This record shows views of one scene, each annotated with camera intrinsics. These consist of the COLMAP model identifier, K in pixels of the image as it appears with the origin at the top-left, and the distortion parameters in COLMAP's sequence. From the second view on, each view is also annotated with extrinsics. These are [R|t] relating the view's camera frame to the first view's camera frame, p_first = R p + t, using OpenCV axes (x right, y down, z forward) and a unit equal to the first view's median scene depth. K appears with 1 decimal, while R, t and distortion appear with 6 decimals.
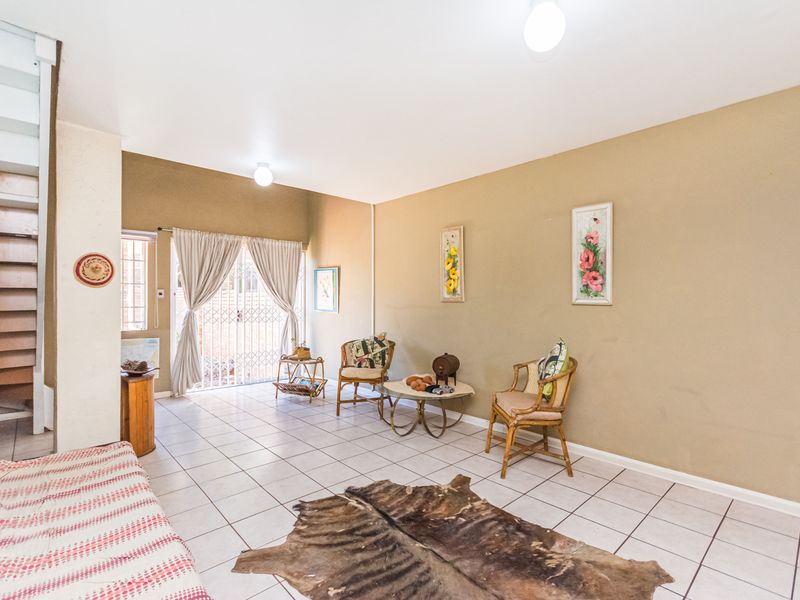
lens RADIAL K [[398.1, 0, 399.2], [0, 398.1, 296.4], [0, 0, 1]] dist [0.005605, 0.000860]
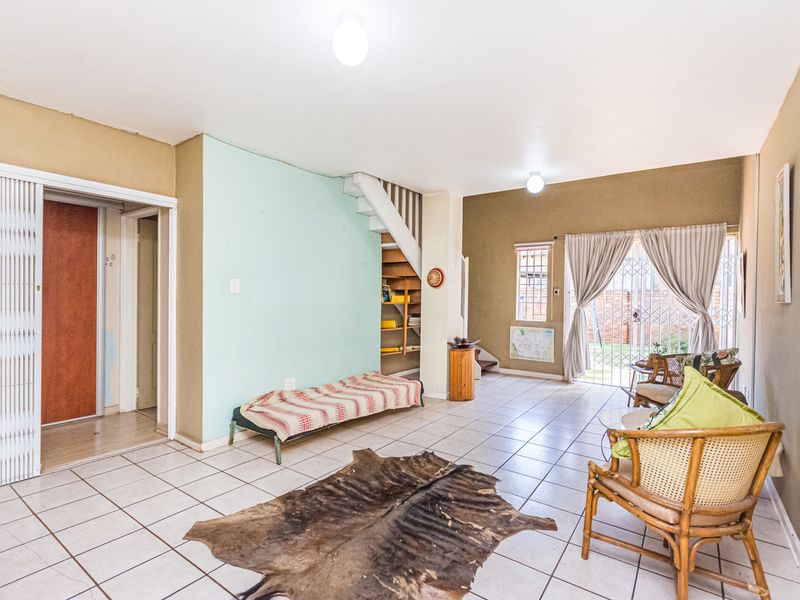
lens RADIAL K [[398.1, 0, 398.1], [0, 398.1, 301.5], [0, 0, 1]] dist [0.005605, 0.000860]
pose [[0.203983, 0.015916, -0.978845, 0.663759], [-0.002092, 0.999873, 0.015822, 0.004062], [0.978972, -0.001180, 0.203990, 0.421828]]
